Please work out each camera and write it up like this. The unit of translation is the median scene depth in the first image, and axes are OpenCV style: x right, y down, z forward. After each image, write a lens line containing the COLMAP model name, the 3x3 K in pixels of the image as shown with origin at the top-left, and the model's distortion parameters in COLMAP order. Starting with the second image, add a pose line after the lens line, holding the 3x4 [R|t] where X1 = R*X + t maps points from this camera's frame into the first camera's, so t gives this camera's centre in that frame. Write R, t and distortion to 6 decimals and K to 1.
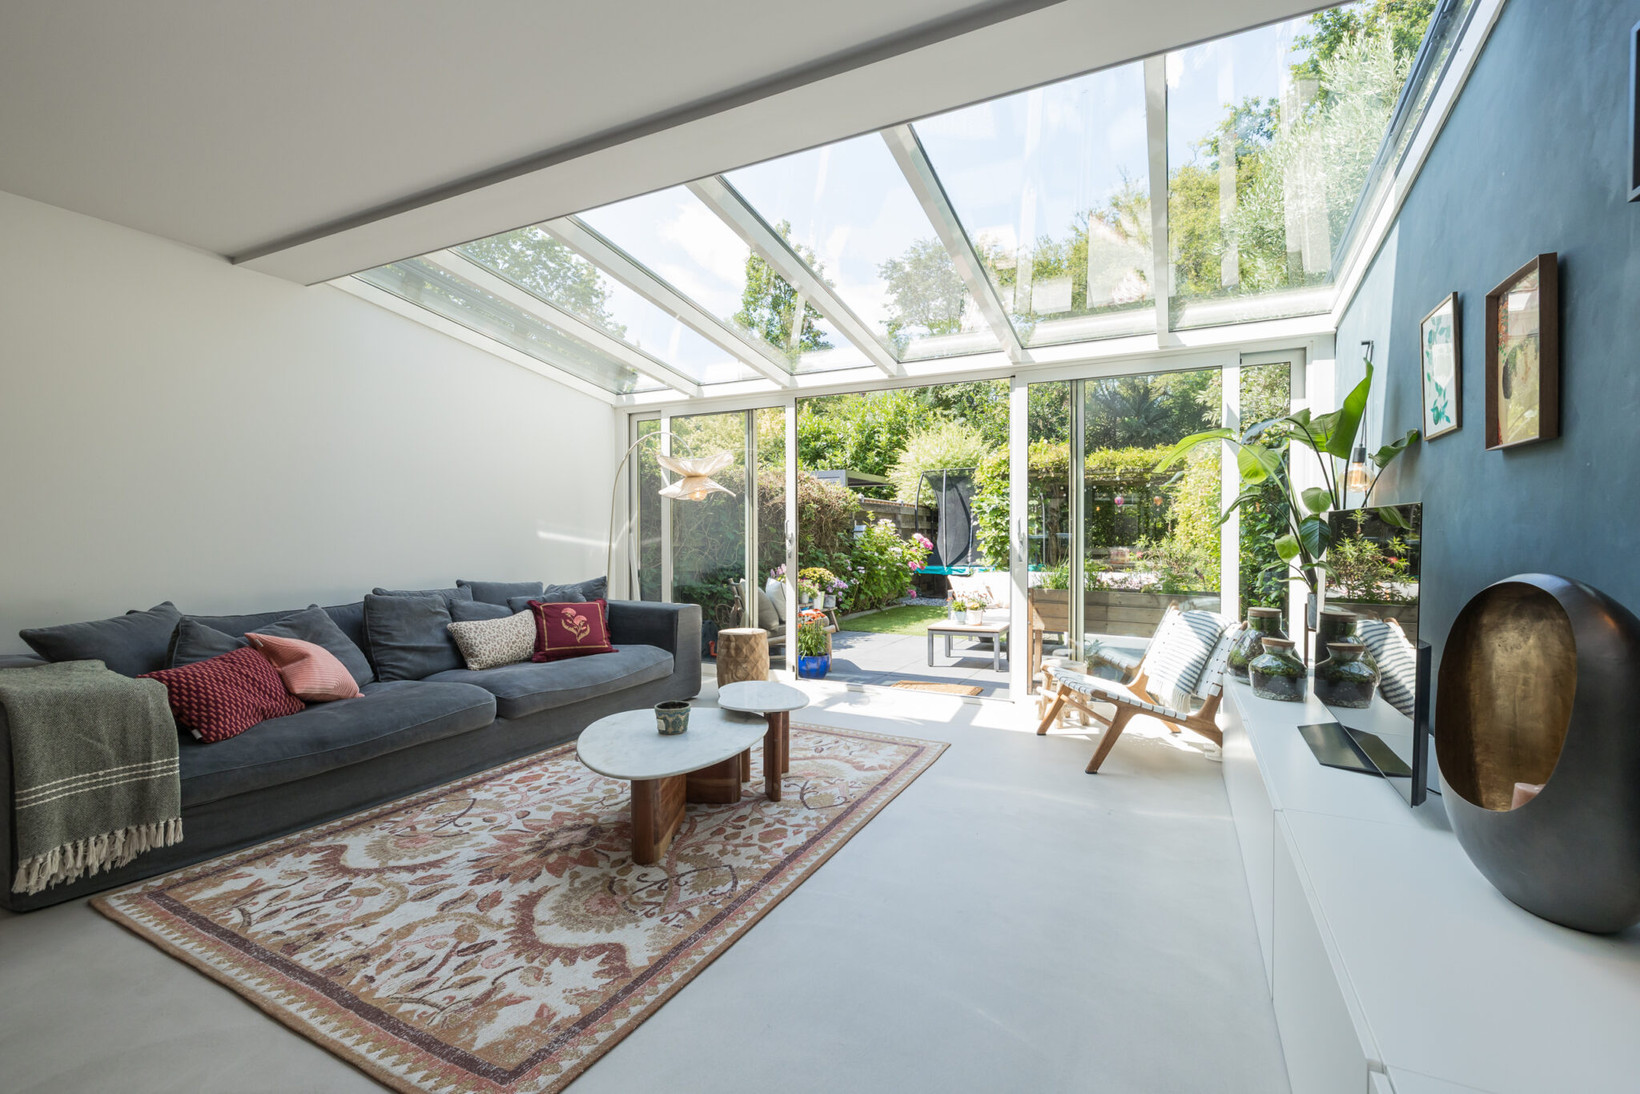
lens RADIAL K [[734.4, 0, 754.6], [0, 734.4, 565.5], [0, 0, 1]] dist [0.002088, 0.000741]
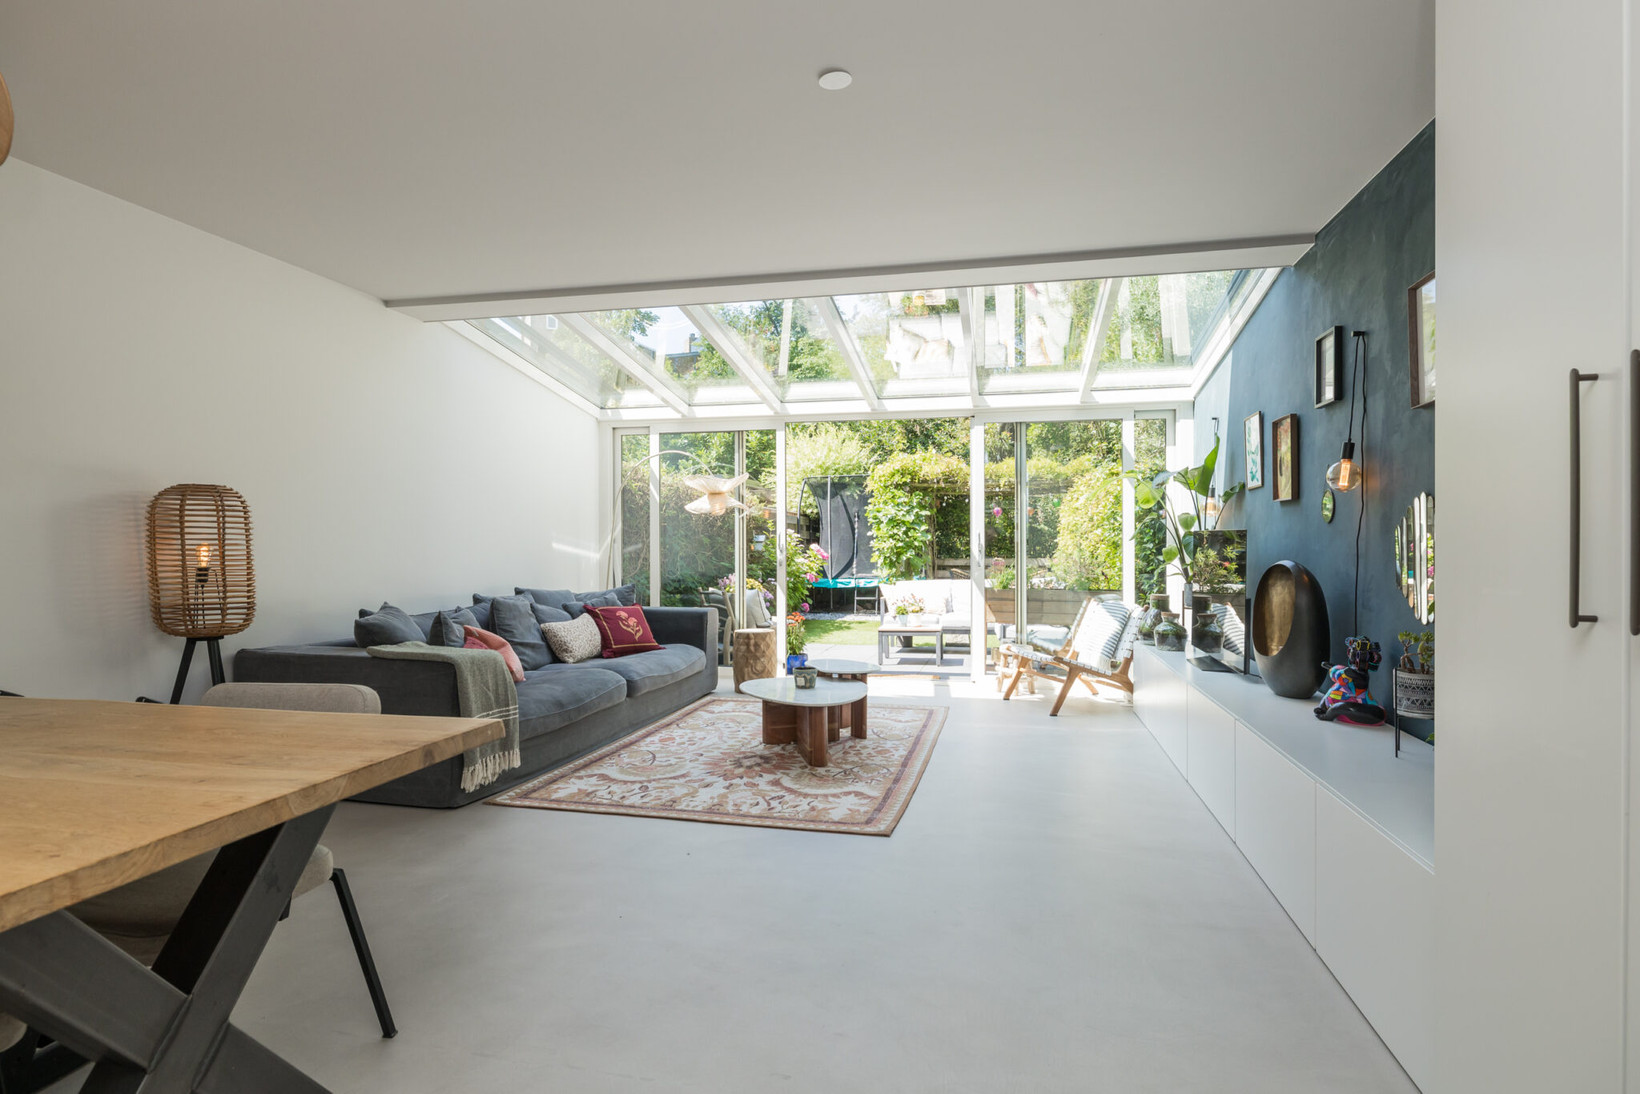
lens RADIAL K [[950.5, 0, 788.8], [0, 950.5, 592.0], [0, 0, 1]] dist [-0.001143, -0.001707]
pose [[0.957826, -0.015407, 0.286936, -0.615860], [0.013262, 0.999868, 0.009418, 0.026878], [-0.287043, -0.005215, 0.957903, -0.668895]]
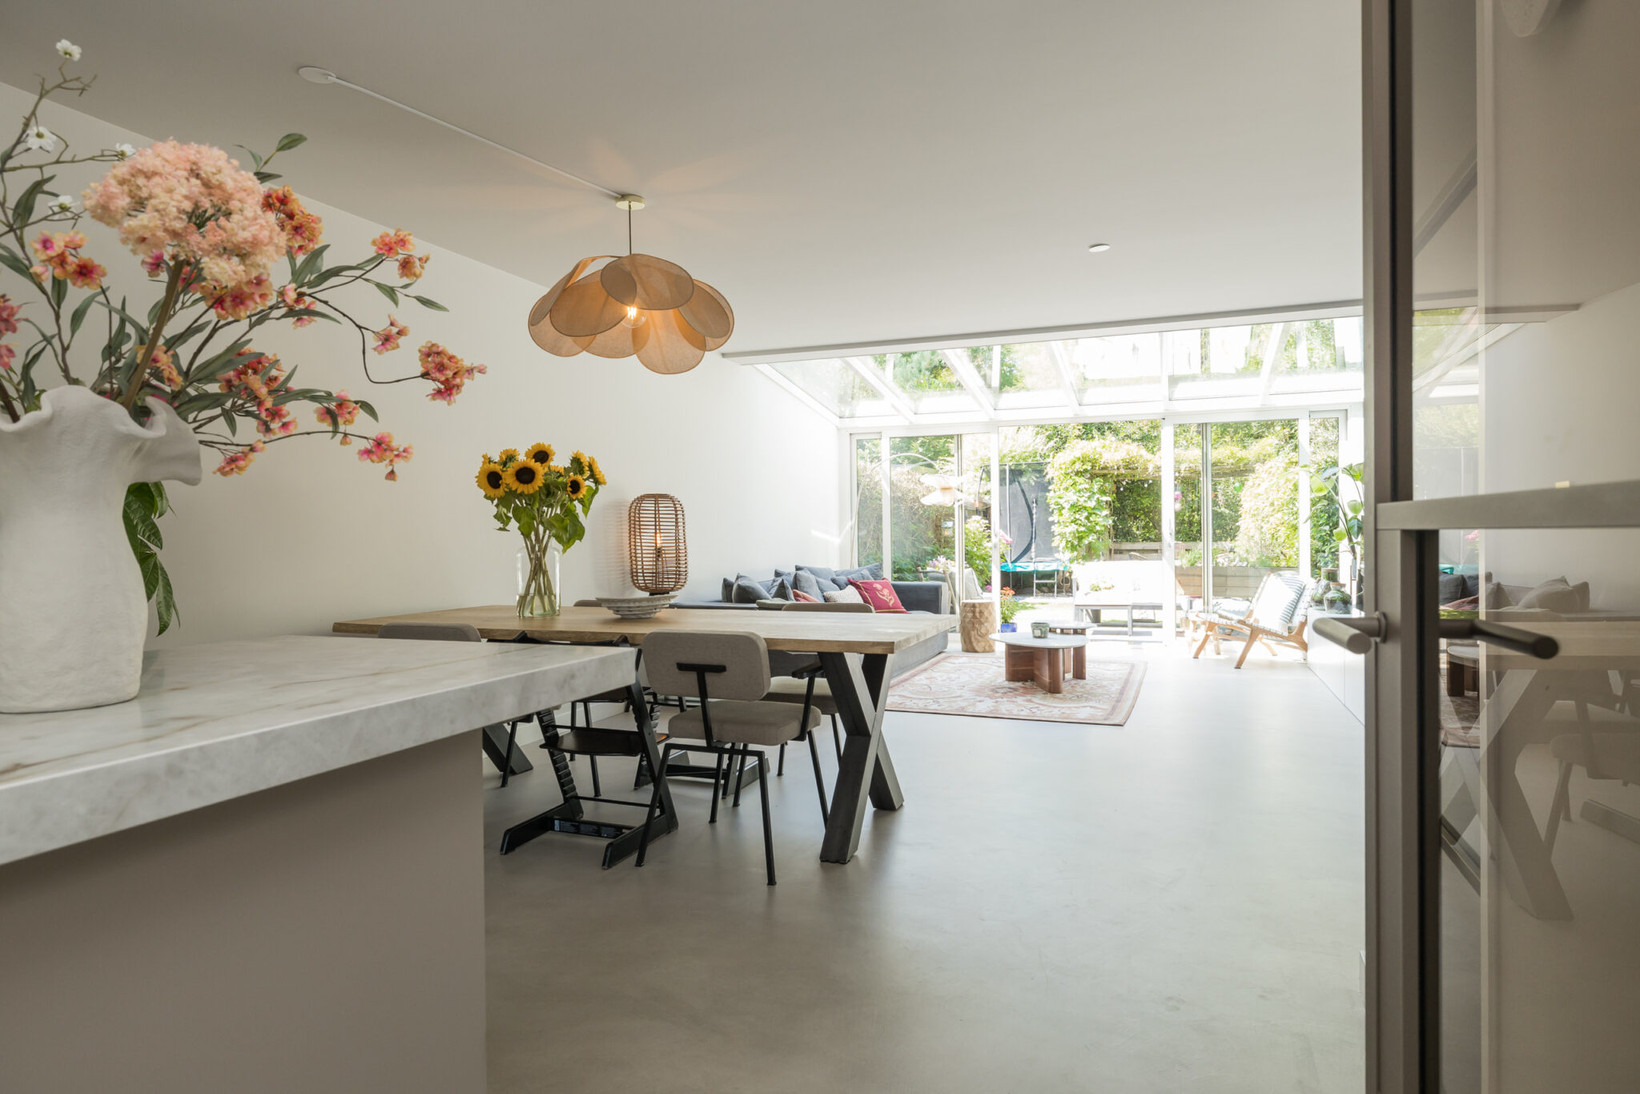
lens RADIAL K [[1041.0, 0, 784.0], [0, 1041.0, 580.3], [0, 0, 1]] dist [-0.009615, -0.000538]
pose [[0.987944, -0.017499, 0.153819, -1.070320], [0.017036, 0.999846, 0.004325, 0.057600], [-0.153871, -0.001653, 0.988090, -1.371584]]
